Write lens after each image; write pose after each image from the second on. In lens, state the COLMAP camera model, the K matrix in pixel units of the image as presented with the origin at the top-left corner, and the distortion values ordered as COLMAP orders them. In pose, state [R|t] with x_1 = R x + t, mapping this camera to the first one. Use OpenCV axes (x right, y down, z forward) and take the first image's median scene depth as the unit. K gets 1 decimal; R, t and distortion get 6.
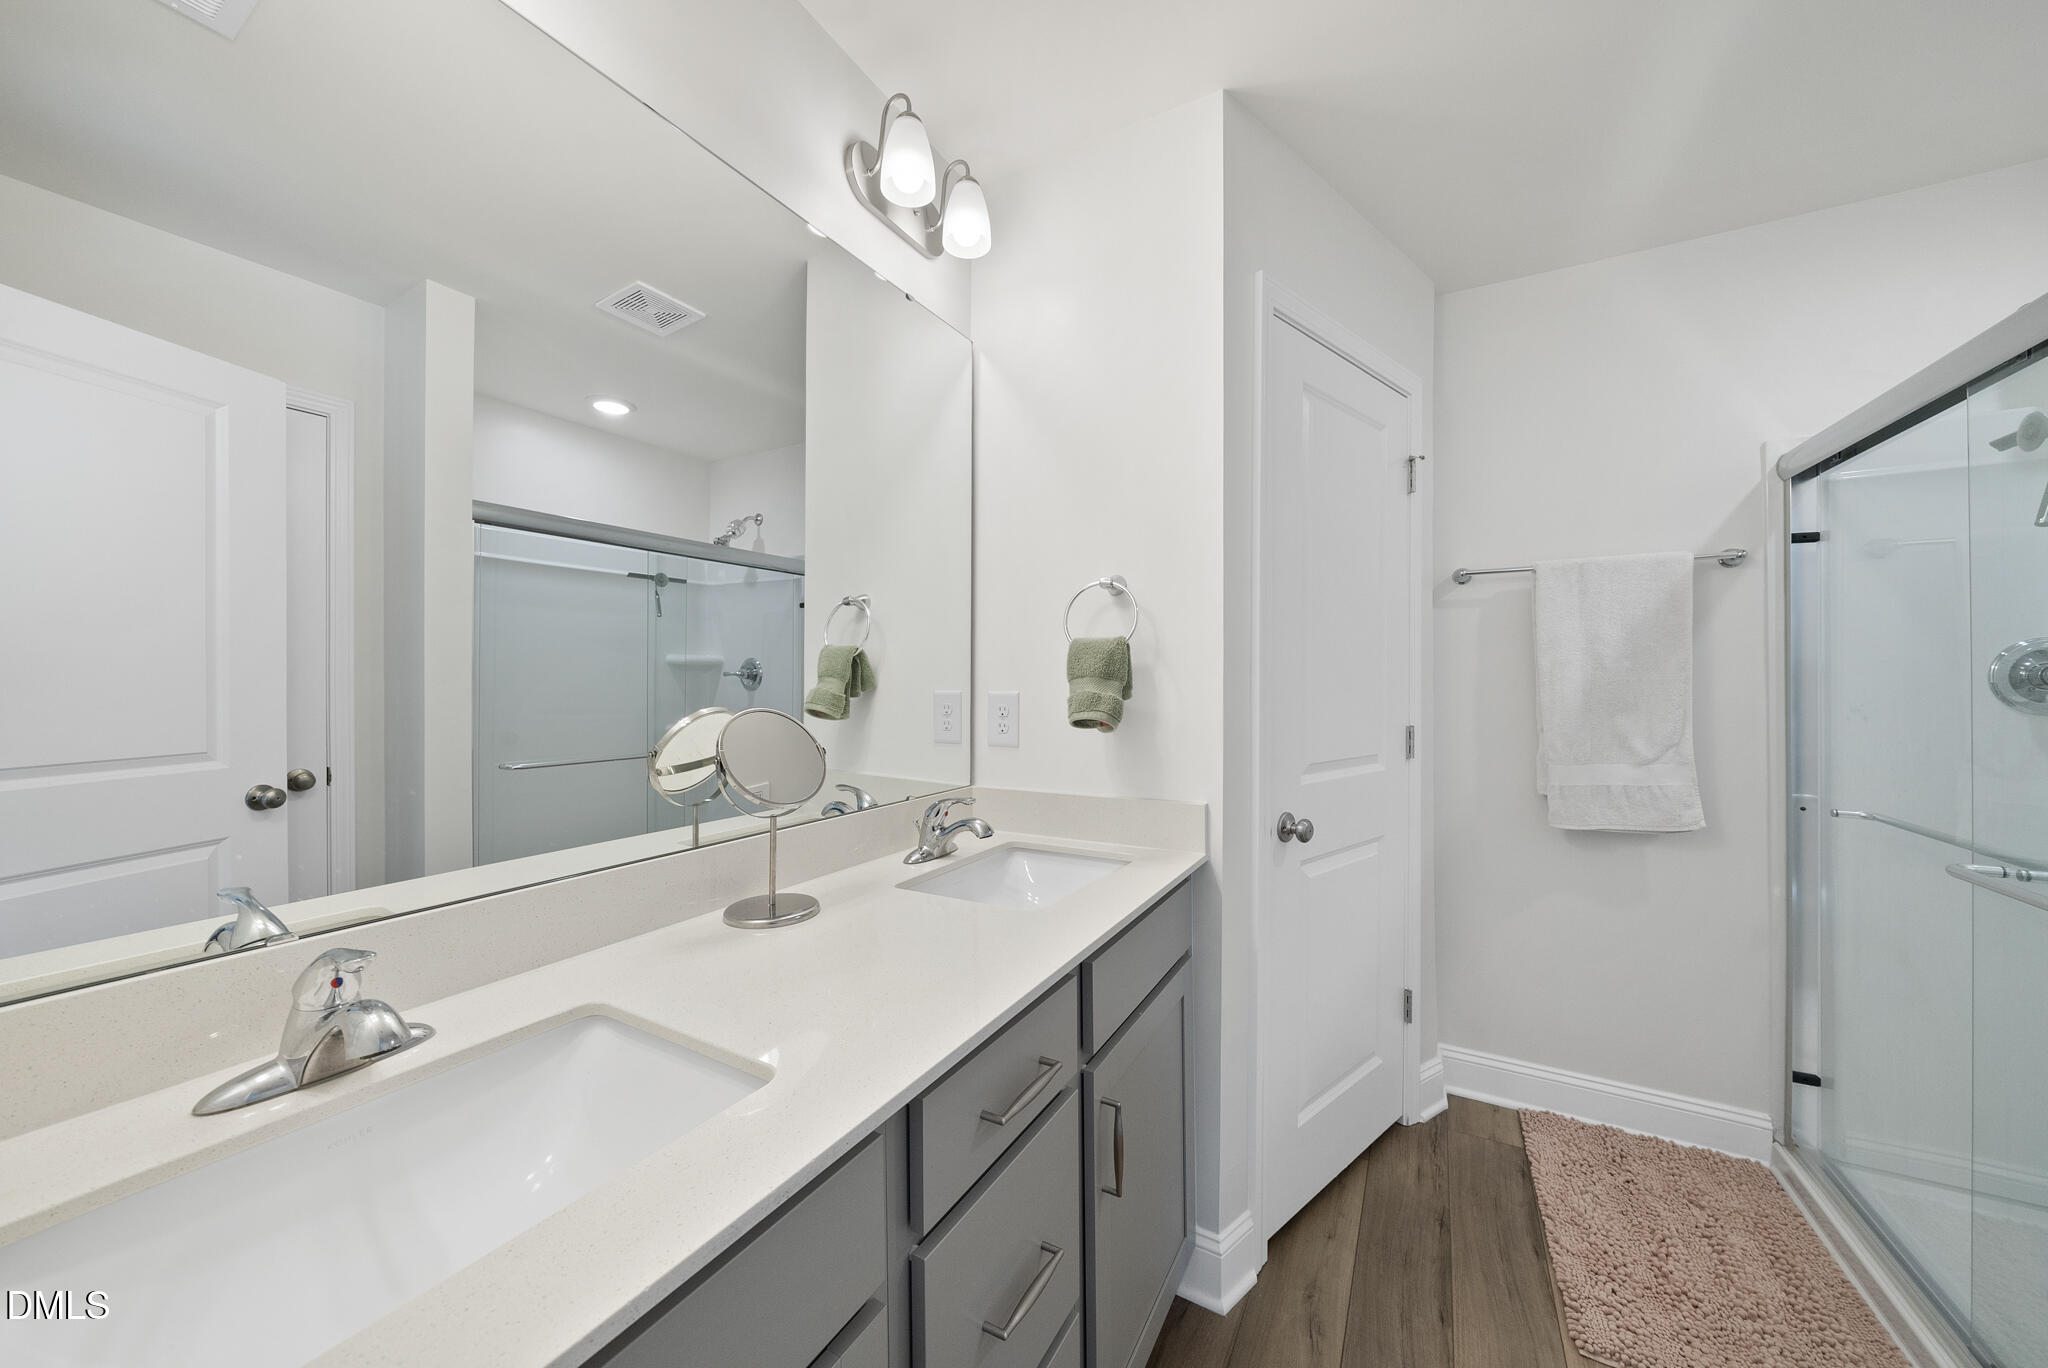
lens RADIAL K [[709.5, 0, 1020.6], [0, 709.5, 679.3], [0, 0, 1]] dist [-0.007170, -0.000052]
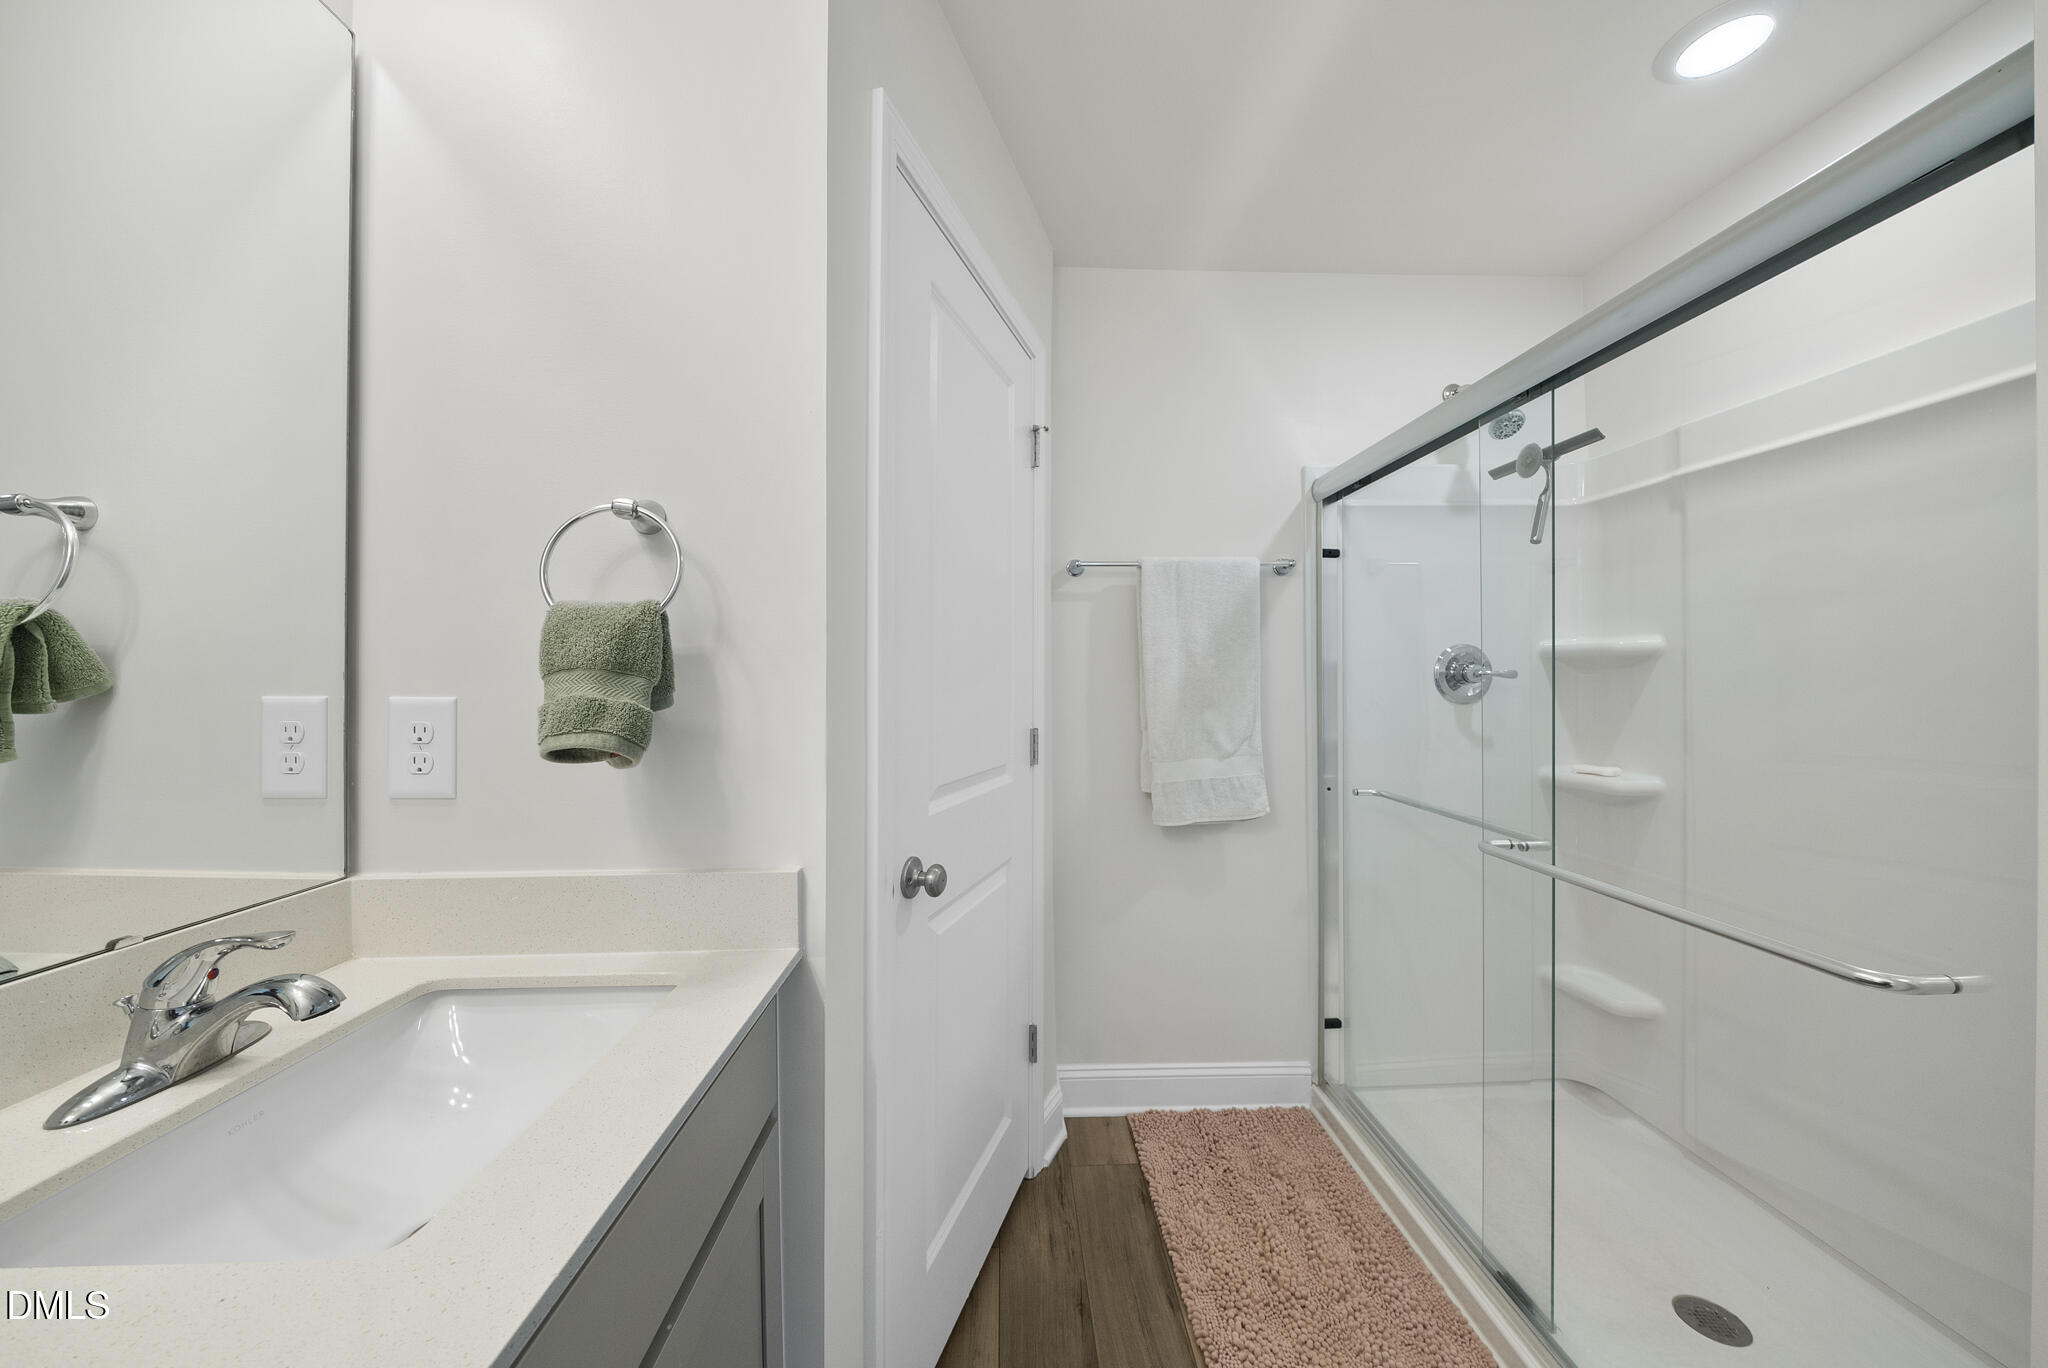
lens RADIAL K [[709.5, 0, 1020.6], [0, 709.5, 679.3], [0, 0, 1]] dist [-0.007170, -0.000052]
pose [[0.852224, -0.001116, 0.523175, 0.079955], [-0.000048, 0.999998, 0.002211, 0.002314], [-0.523176, -0.001910, 0.852222, 0.289204]]
